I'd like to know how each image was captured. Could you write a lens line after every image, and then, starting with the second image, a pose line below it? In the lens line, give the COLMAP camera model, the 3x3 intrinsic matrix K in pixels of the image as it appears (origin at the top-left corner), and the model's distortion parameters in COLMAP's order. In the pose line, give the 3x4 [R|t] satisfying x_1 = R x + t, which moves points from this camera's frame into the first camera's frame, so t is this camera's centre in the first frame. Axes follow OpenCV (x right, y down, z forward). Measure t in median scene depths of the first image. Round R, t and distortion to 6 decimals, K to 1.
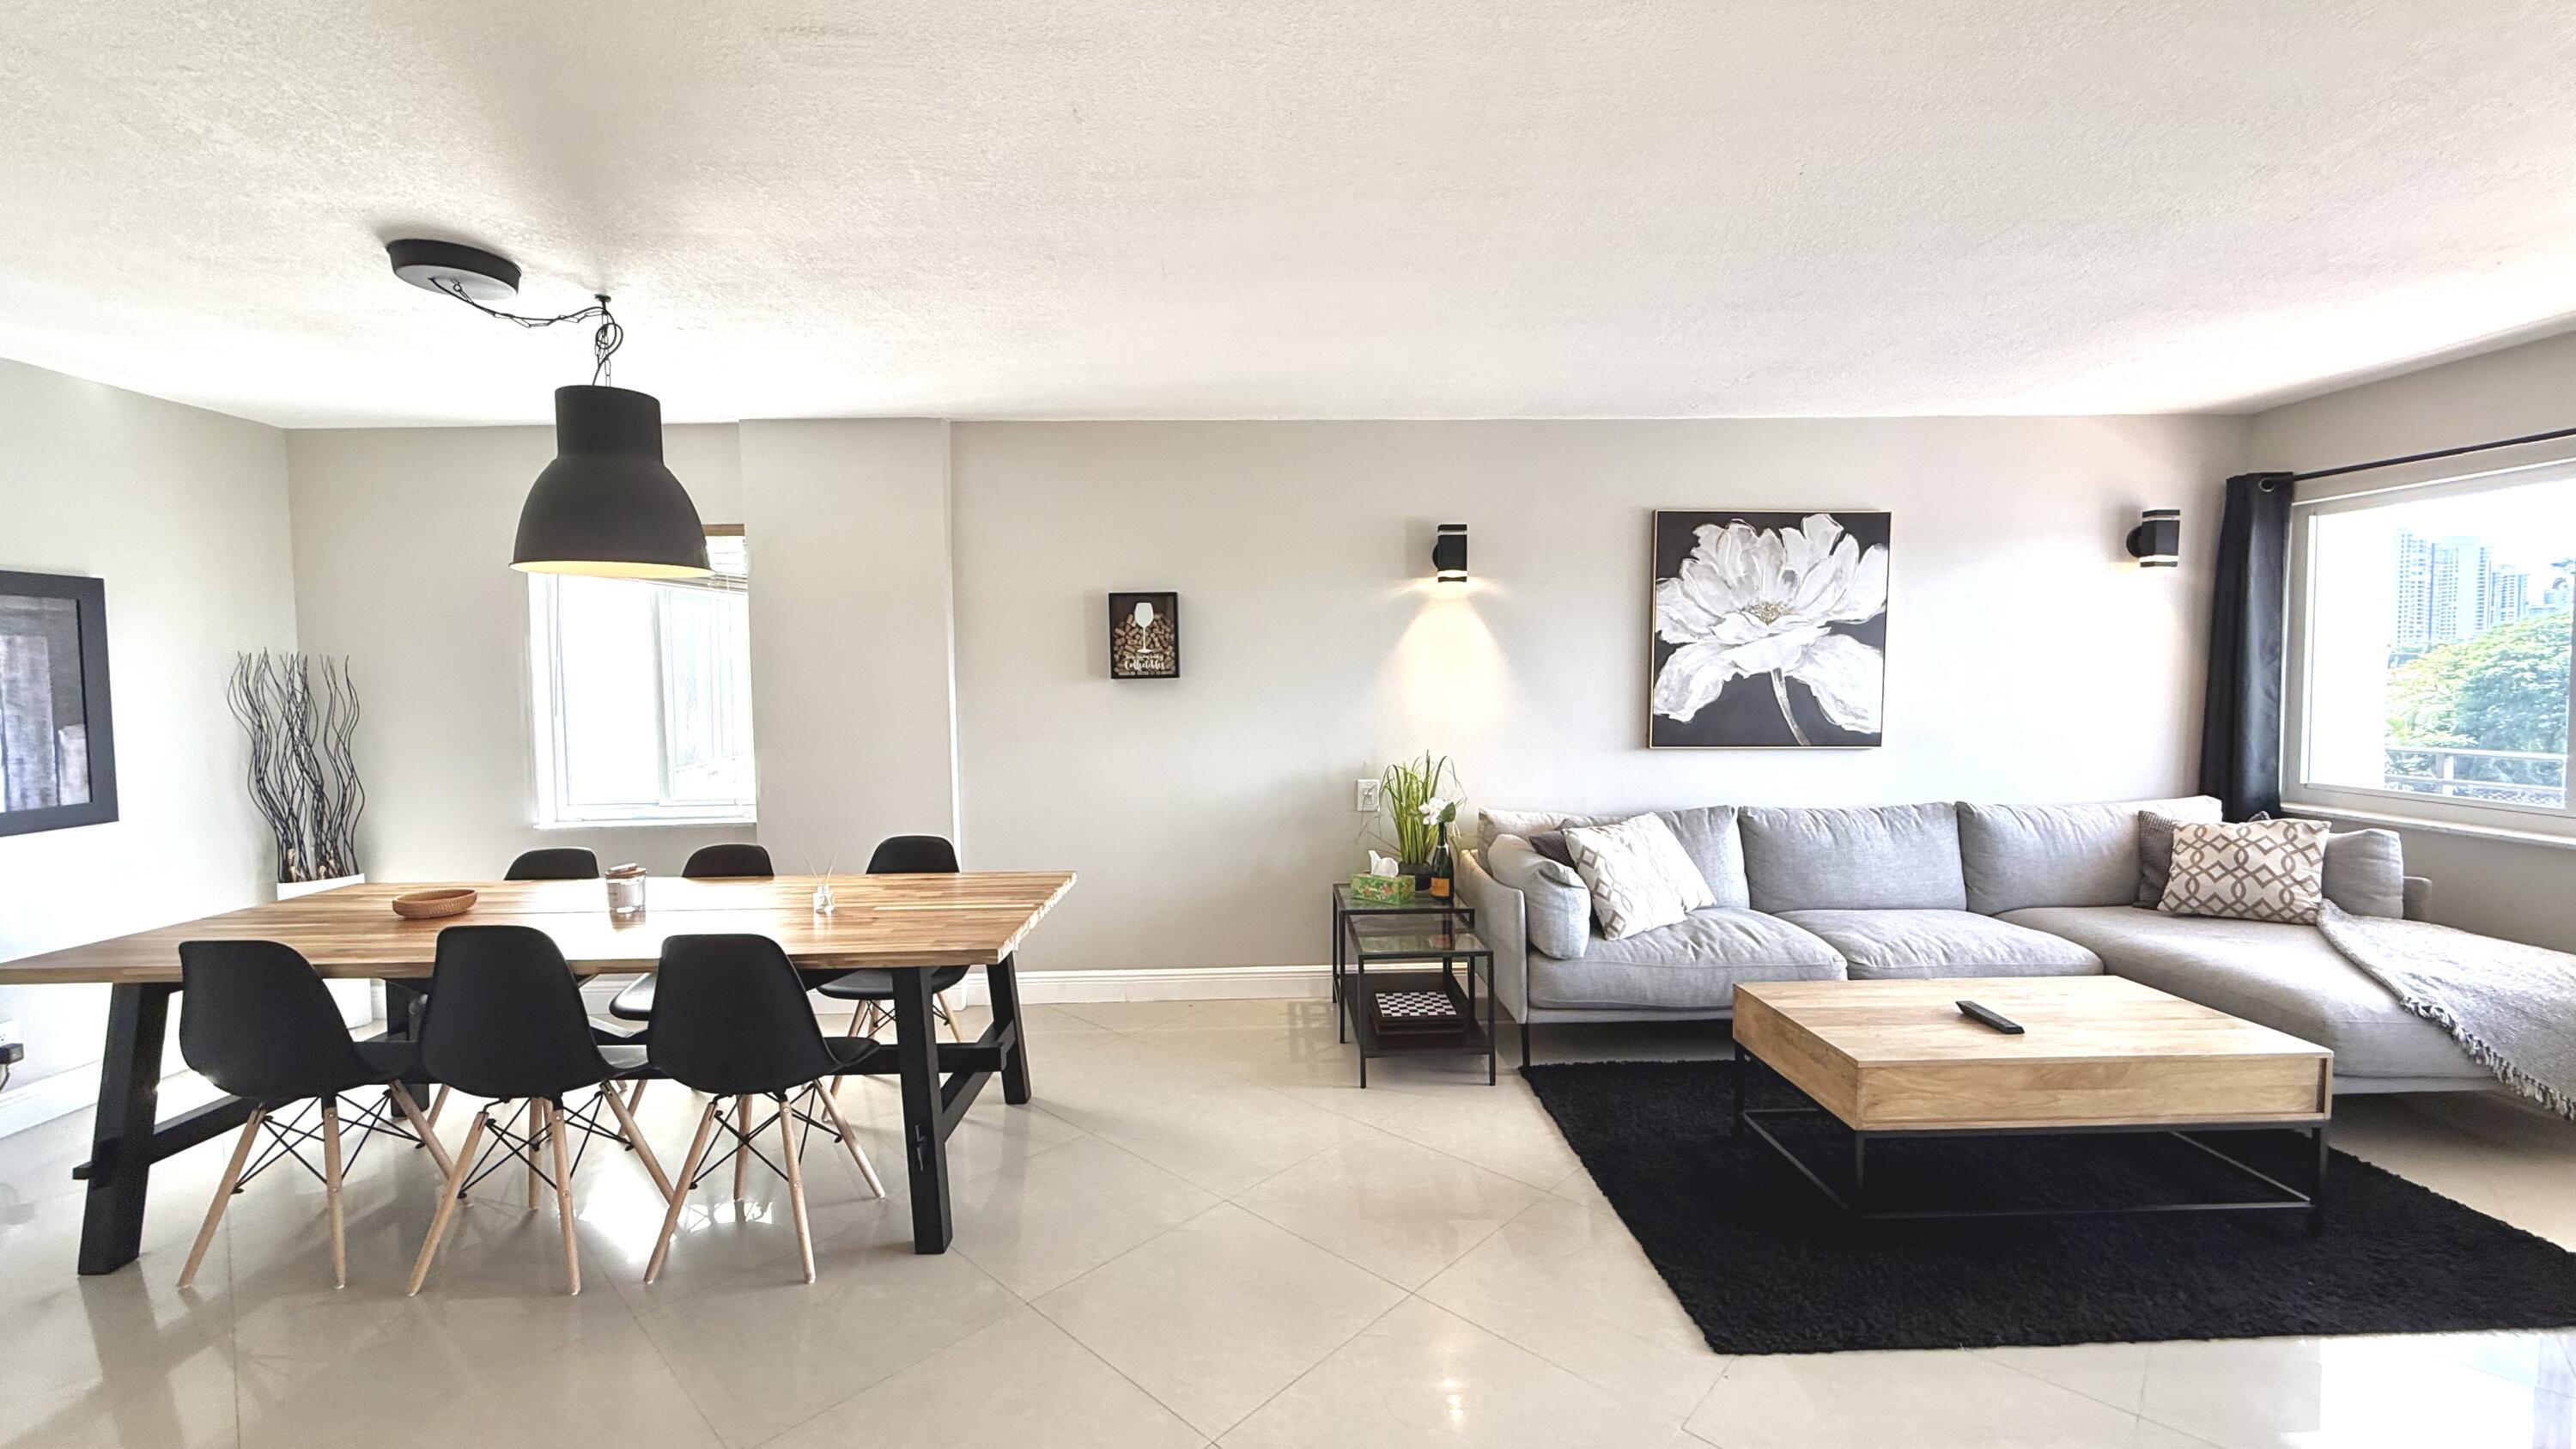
lens RADIAL K [[1031.5, 0, 1280.0], [0, 1031.5, 718.8], [0, 0, 1]] dist [-0.000835, 0.000366]
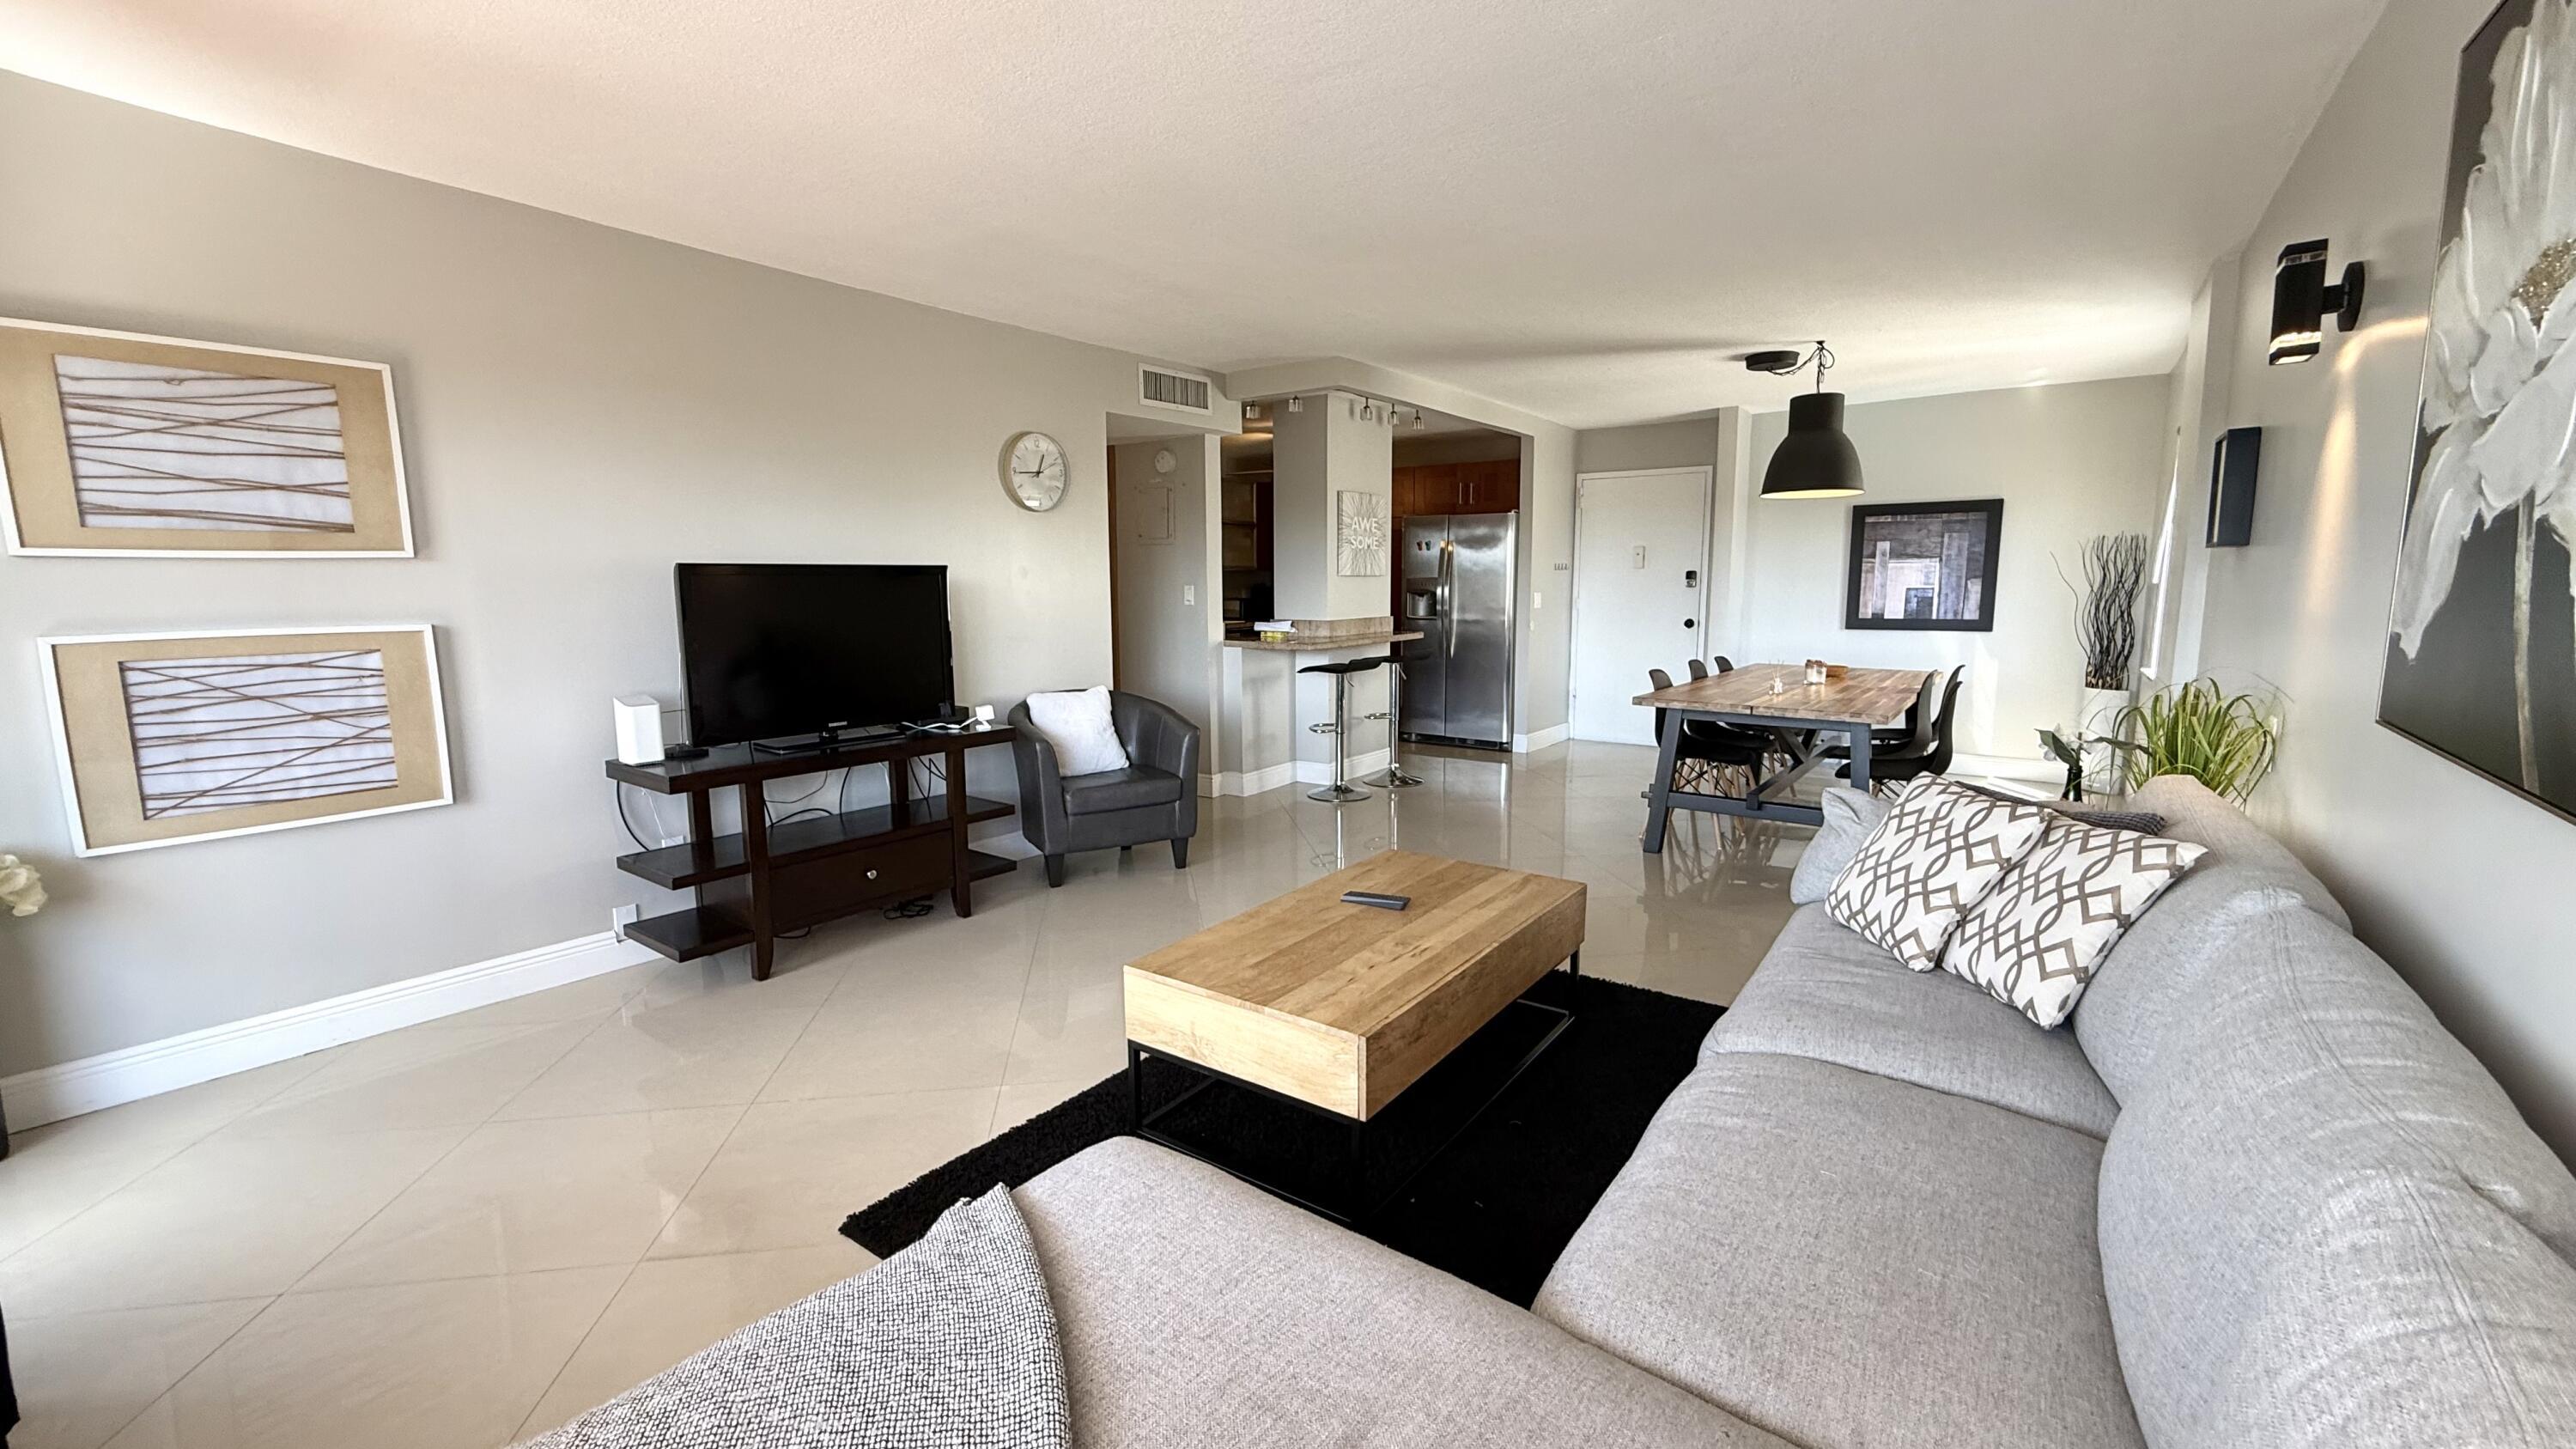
lens RADIAL K [[1031.5, 0, 1295.9], [0, 1031.5, 717.9], [0, 0, 1]] dist [-0.000835, 0.000366]
pose [[-0.604321, 0.124255, -0.786993, 1.147756], [-0.023384, 0.984573, 0.173406, -0.042238], [0.796398, 0.123196, -0.592092, 1.160467]]
